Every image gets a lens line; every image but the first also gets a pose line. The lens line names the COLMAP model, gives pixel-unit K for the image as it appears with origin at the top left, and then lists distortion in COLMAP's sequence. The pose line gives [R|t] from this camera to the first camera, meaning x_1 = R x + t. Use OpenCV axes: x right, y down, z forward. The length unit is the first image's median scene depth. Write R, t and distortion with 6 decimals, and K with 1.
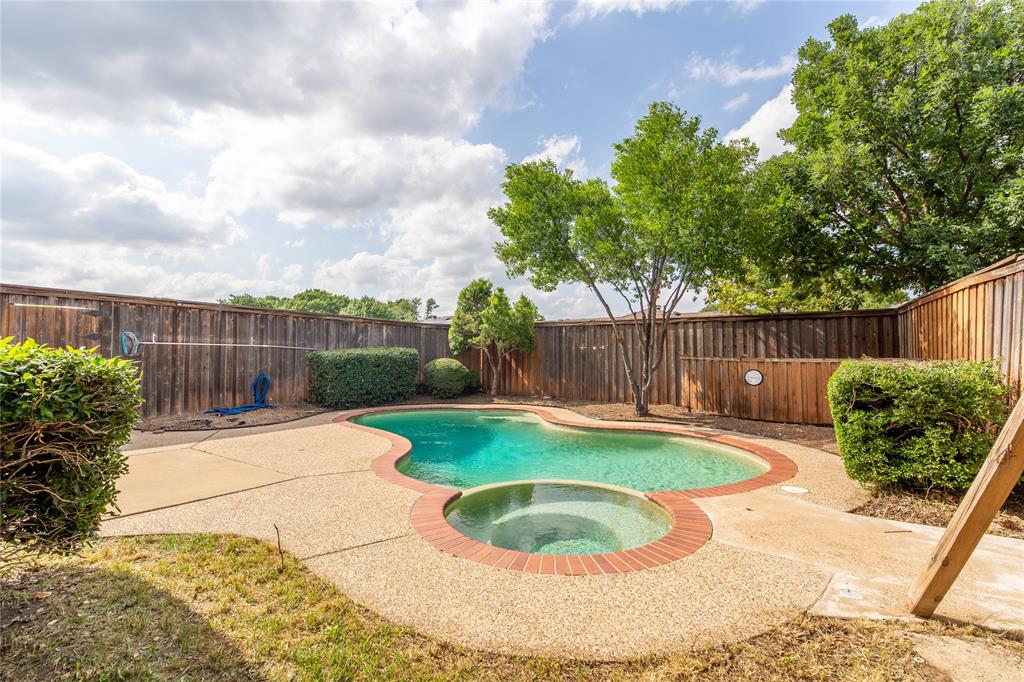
lens RADIAL K [[460.1, 0, 511.5], [0, 460.1, 347.6], [0, 0, 1]] dist [-0.000158, -0.000046]
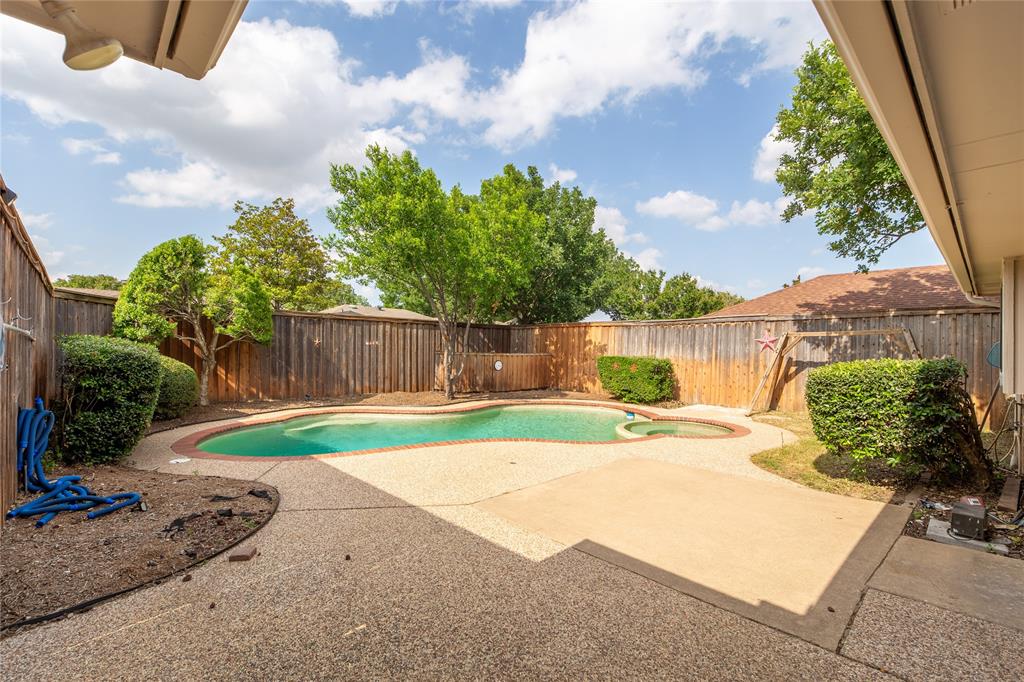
lens RADIAL K [[460.1, 0, 512.5], [0, 460.1, 346.3], [0, 0, 1]] dist [-0.000158, -0.000046]
pose [[0.180070, 0.002980, 0.983649, -0.709012], [-0.029065, 0.999575, 0.002292, -0.003843], [-0.983224, -0.029002, 0.180081, 0.458909]]
